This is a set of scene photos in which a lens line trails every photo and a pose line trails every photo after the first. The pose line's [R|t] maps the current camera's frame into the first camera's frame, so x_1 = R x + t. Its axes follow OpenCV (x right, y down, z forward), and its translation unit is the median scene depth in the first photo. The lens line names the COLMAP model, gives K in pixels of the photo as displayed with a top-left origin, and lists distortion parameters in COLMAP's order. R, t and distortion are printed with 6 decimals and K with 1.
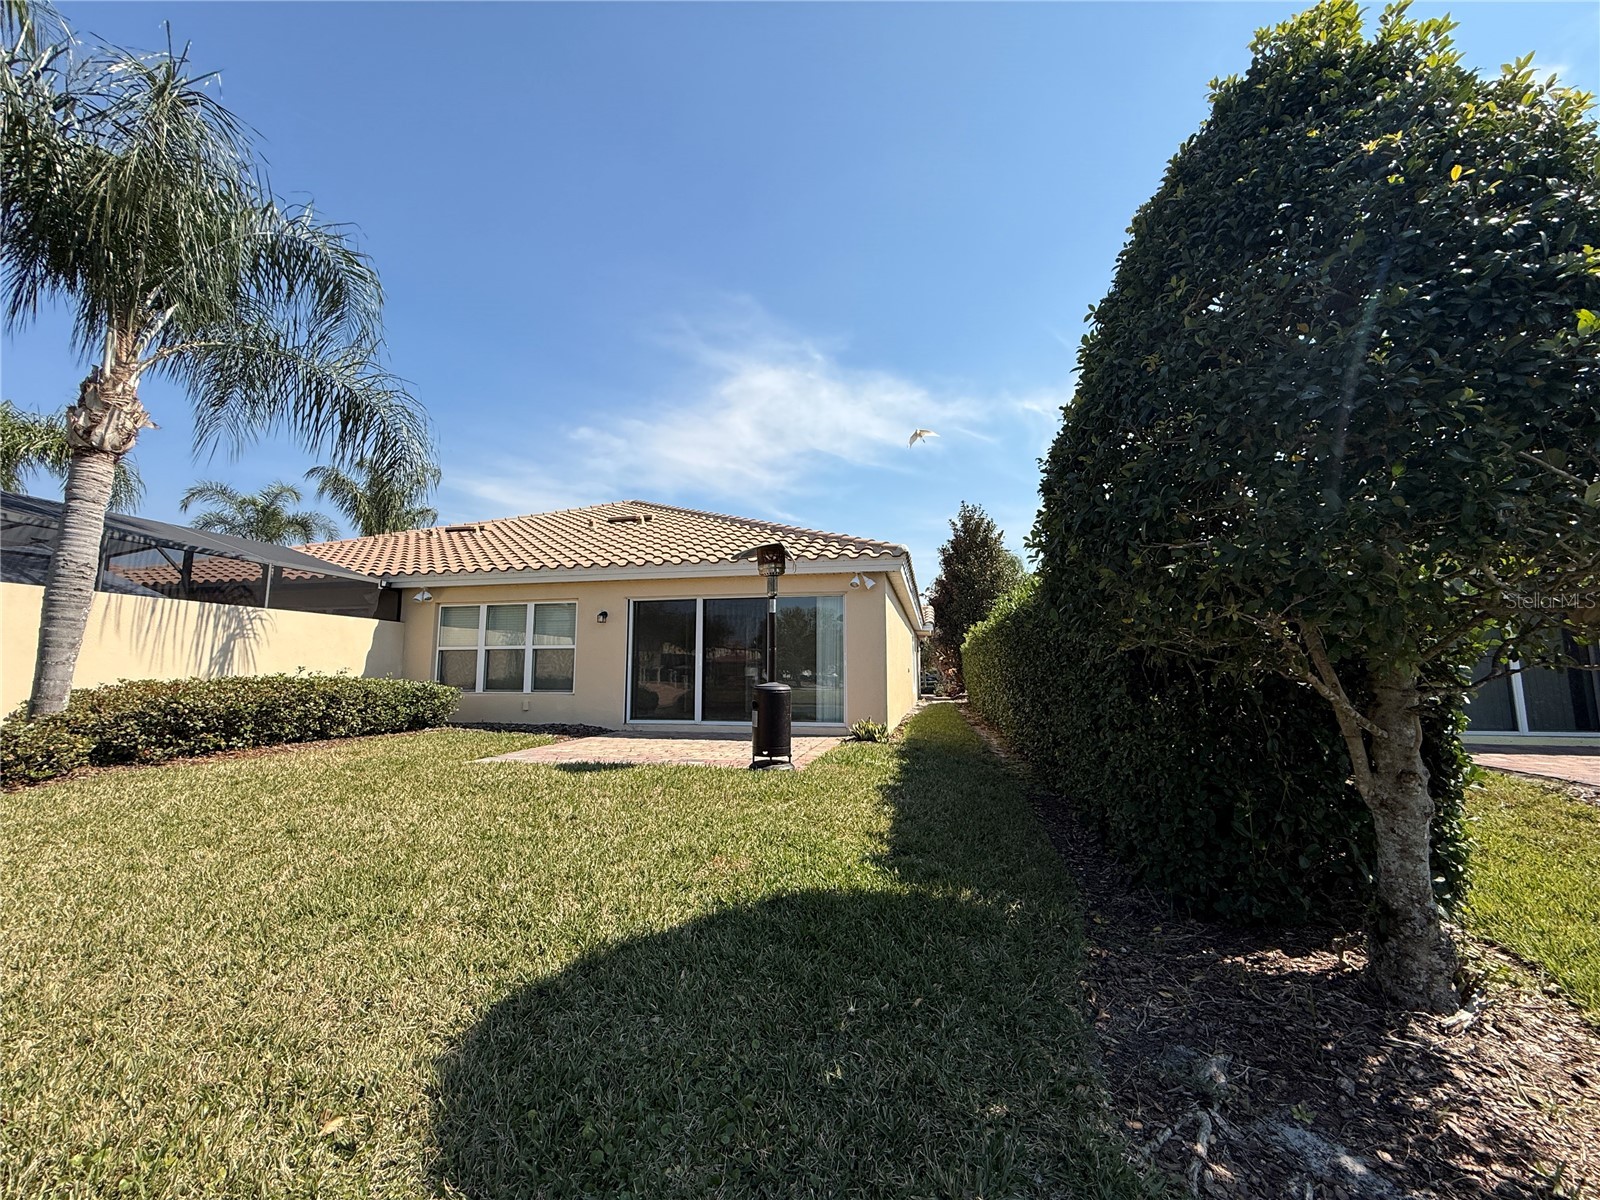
lens RADIAL K [[635.2, 0, 794.4], [0, 635.2, 599.1], [0, 0, 1]] dist [0.001337, 0.000175]
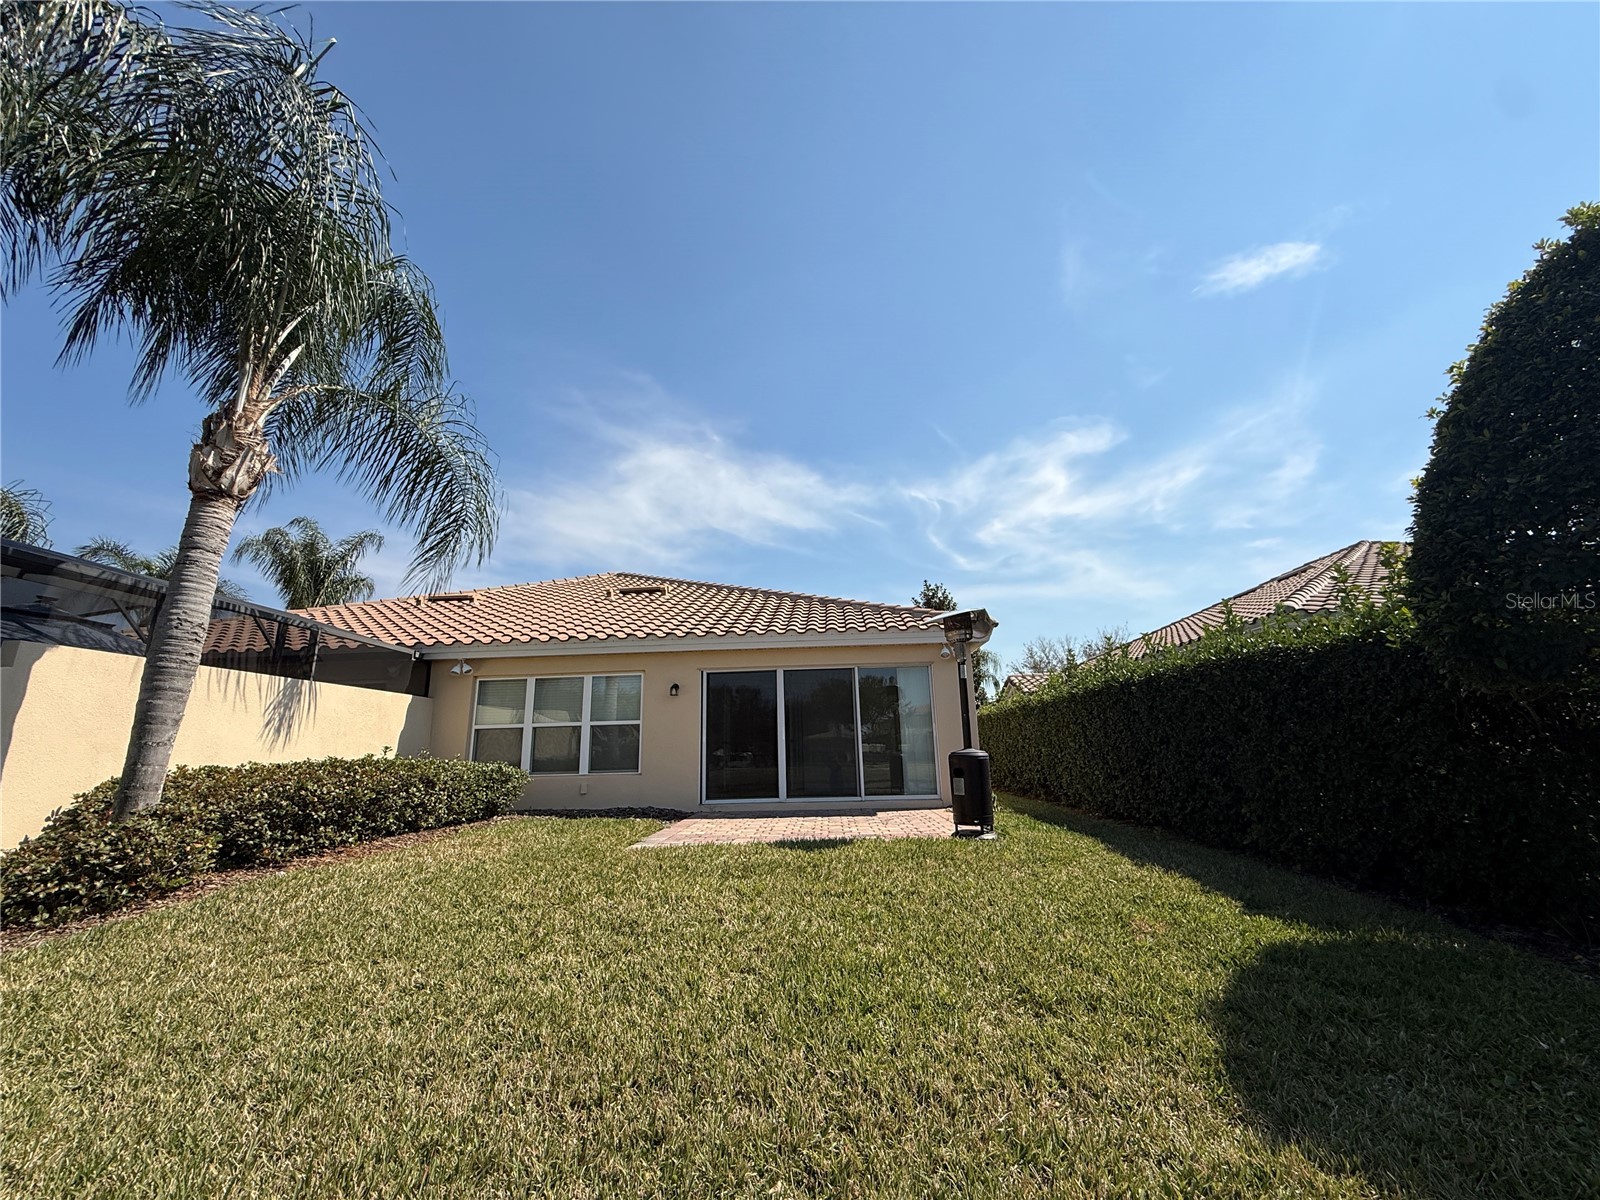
lens RADIAL K [[634.9, 0, 795.0], [0, 634.9, 600.3], [0, 0, 1]] dist [0.000112, -0.000316]
pose [[0.986300, 0.015048, 0.164275, -0.293792], [0.005009, 0.992639, -0.121006, 0.012008], [-0.164887, 0.120171, 0.978964, 0.024778]]
